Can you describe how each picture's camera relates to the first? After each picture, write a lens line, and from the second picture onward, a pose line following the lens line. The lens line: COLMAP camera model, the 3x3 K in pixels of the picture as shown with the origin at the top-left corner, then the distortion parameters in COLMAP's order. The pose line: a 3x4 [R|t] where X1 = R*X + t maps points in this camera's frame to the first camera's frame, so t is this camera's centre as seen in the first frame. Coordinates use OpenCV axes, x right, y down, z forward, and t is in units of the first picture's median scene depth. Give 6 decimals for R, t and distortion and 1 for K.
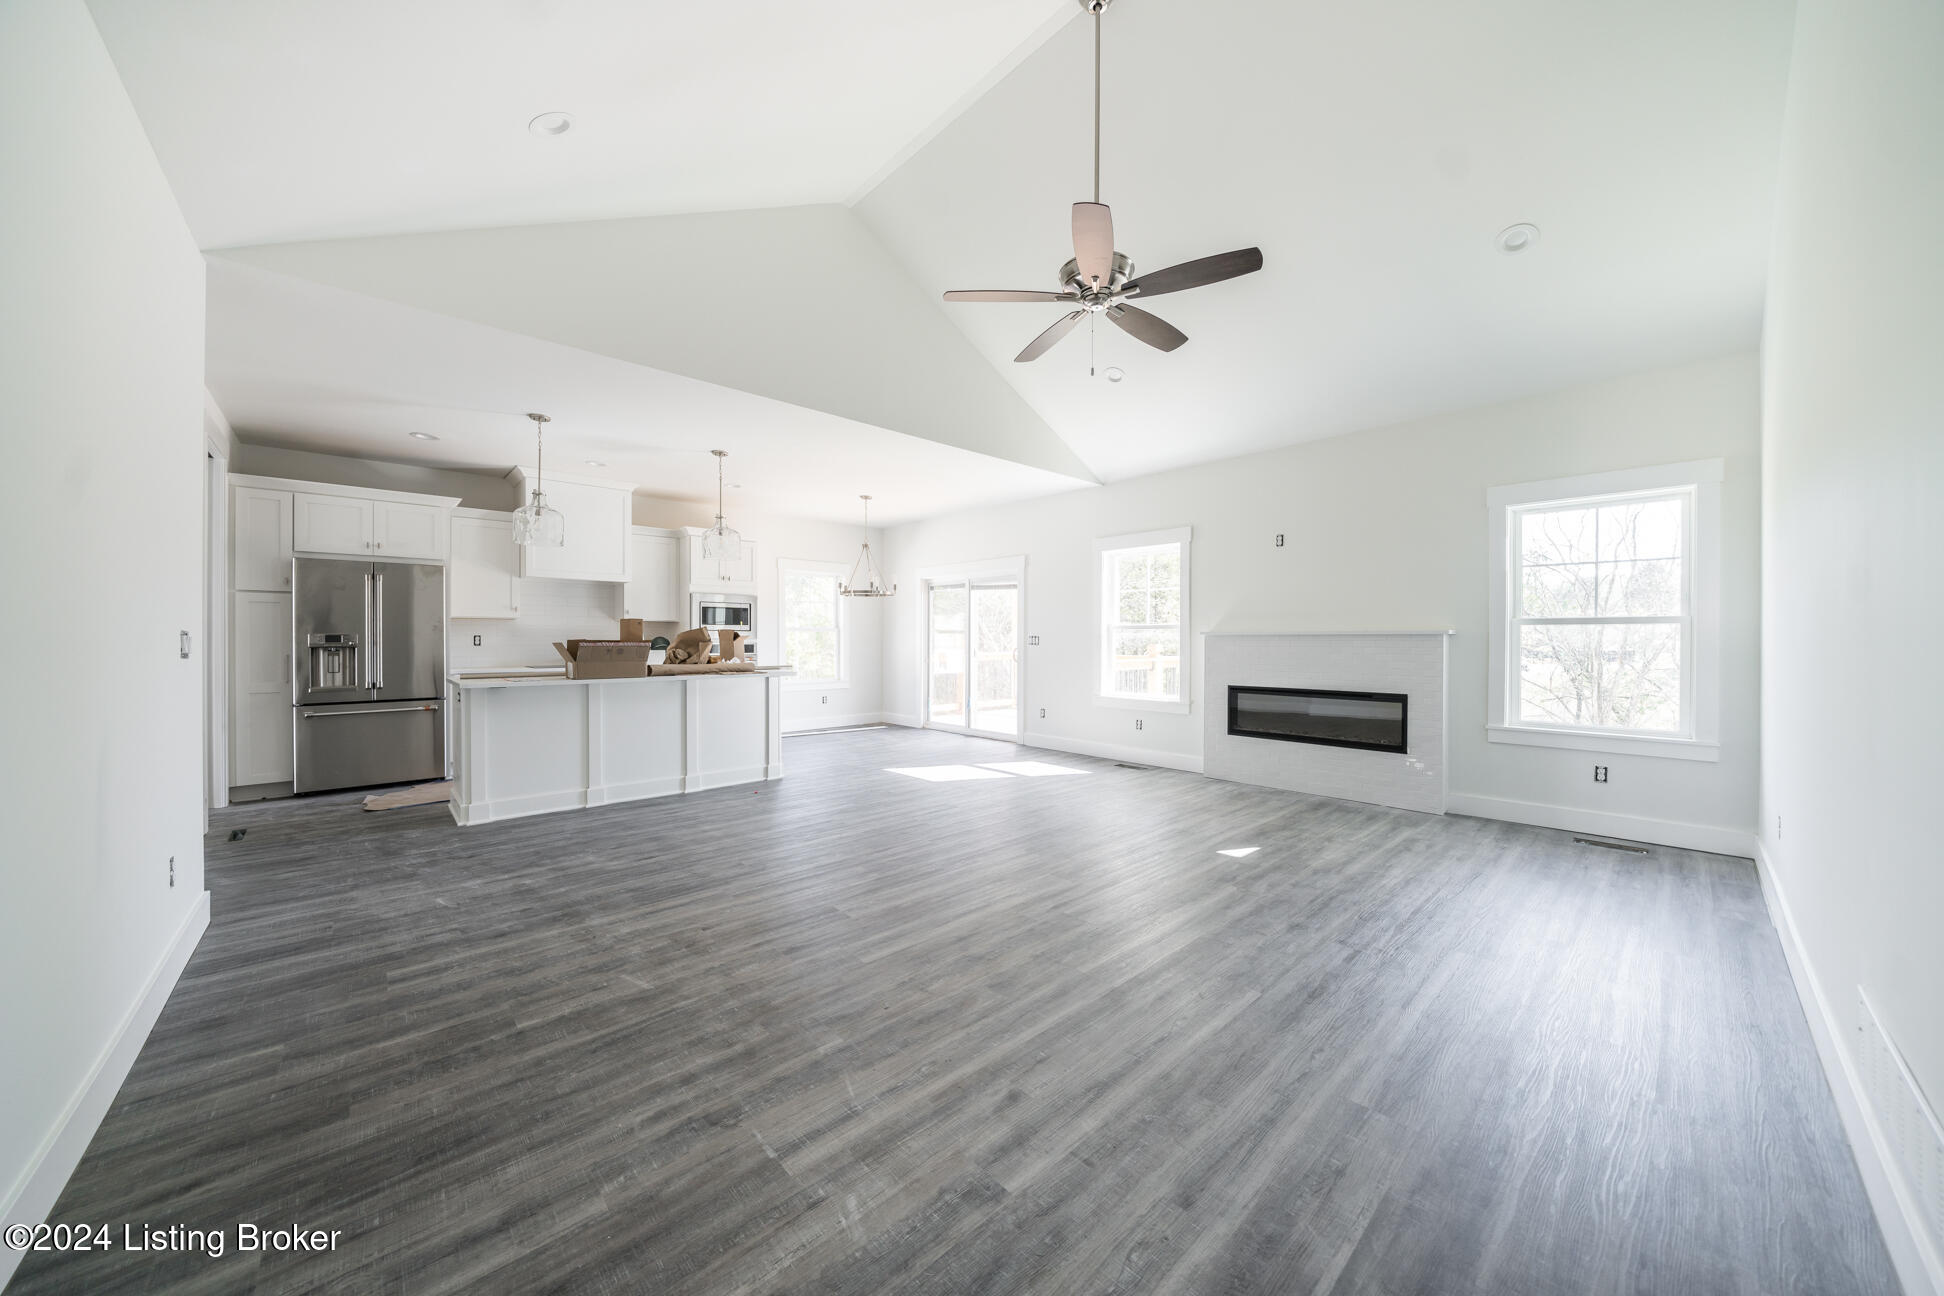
lens RADIAL K [[670.3, 0, 958.6], [0, 670.3, 646.7], [0, 0, 1]] dist [-0.011431, 0.000510]
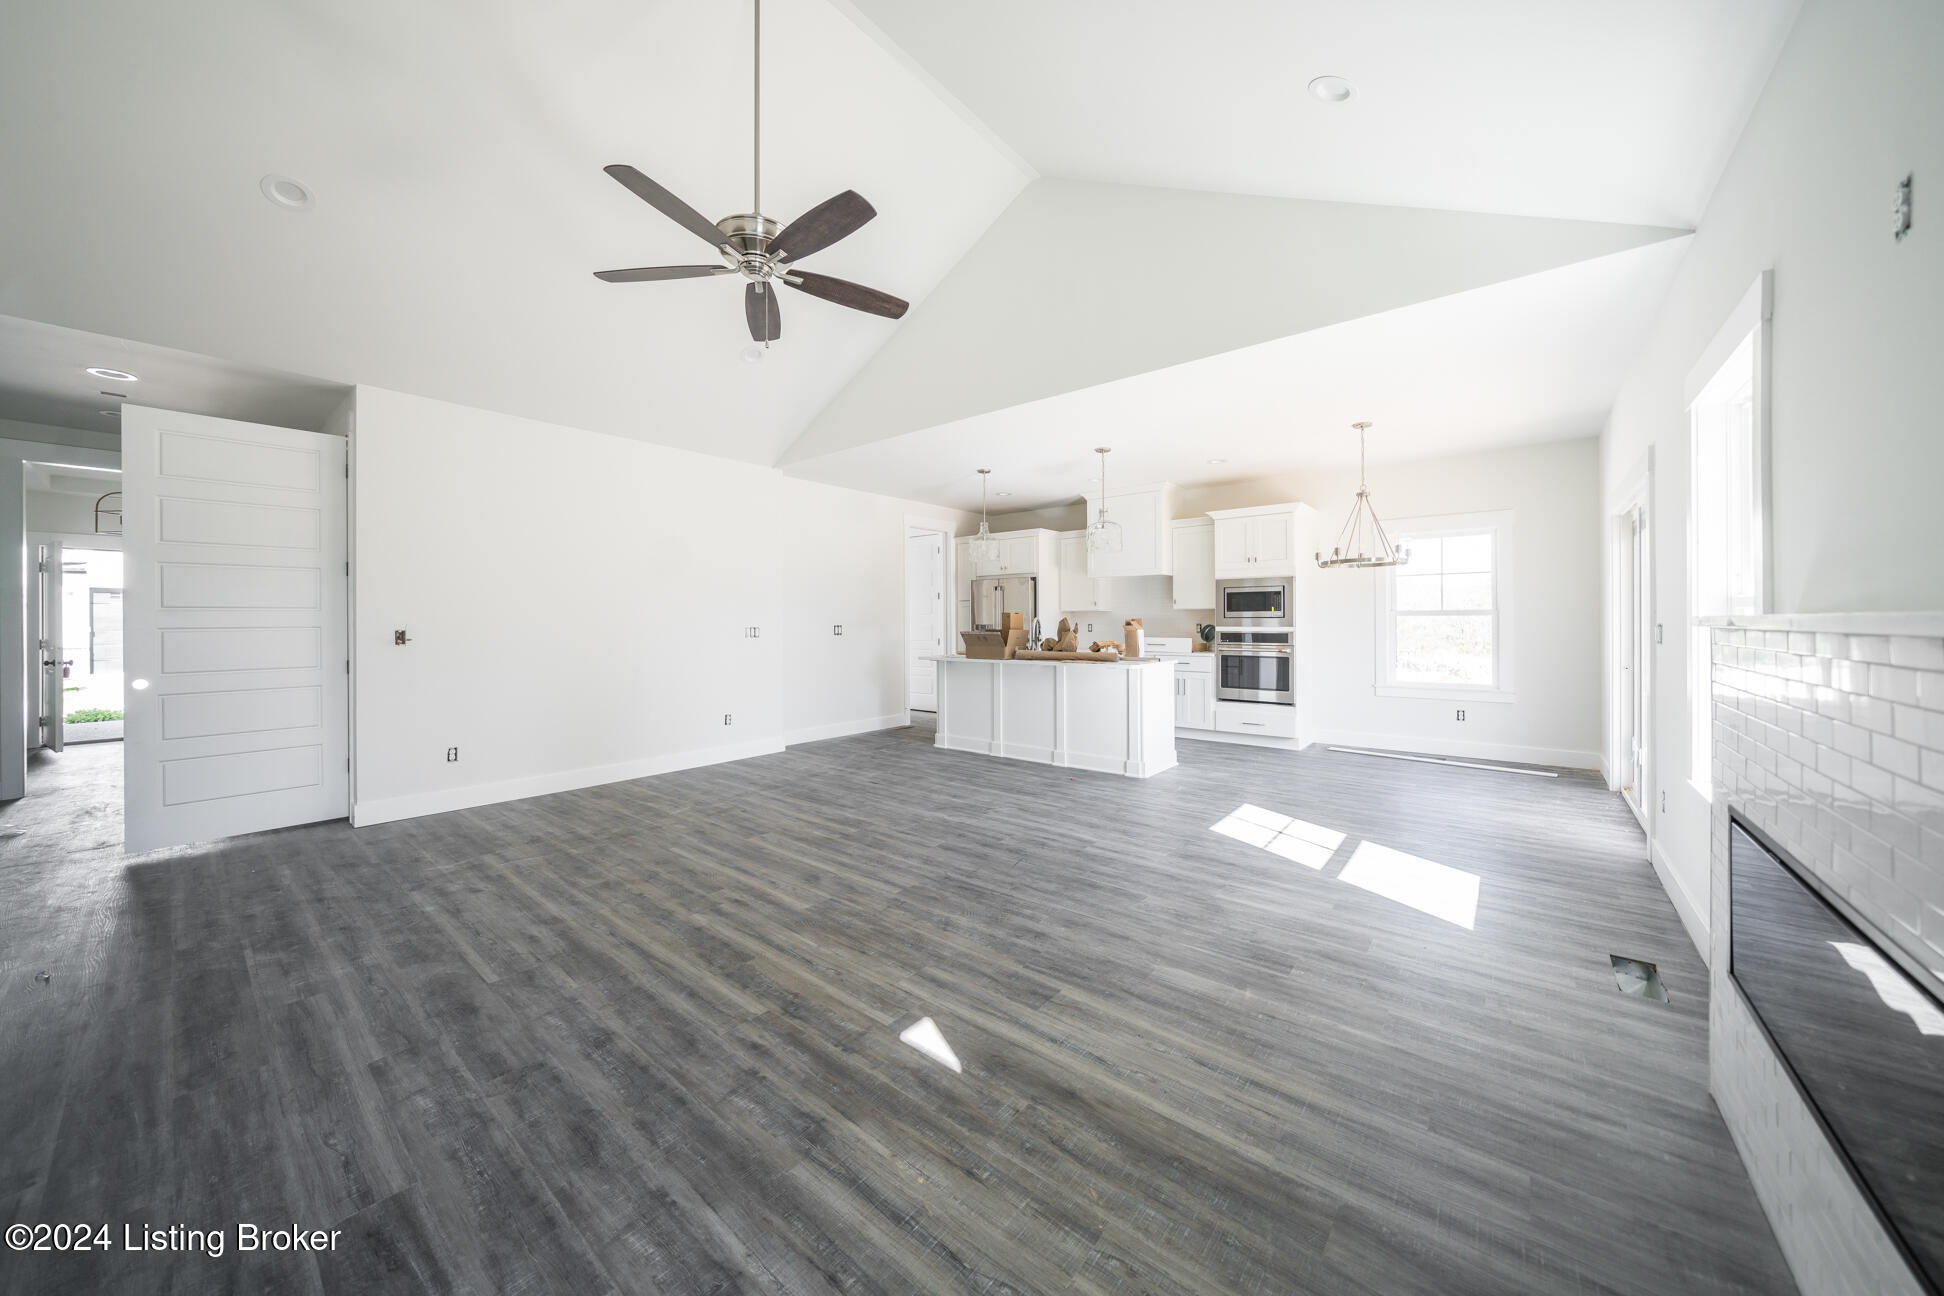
lens RADIAL K [[670.3, 0, 960.9], [0, 670.3, 612.0], [0, 0, 1]] dist [-0.011431, 0.000510]
pose [[0.137798, -0.016296, -0.990326, 1.377181], [-0.008014, 0.999814, -0.017567, -0.036061], [0.990428, 0.010358, 0.137642, 1.371967]]
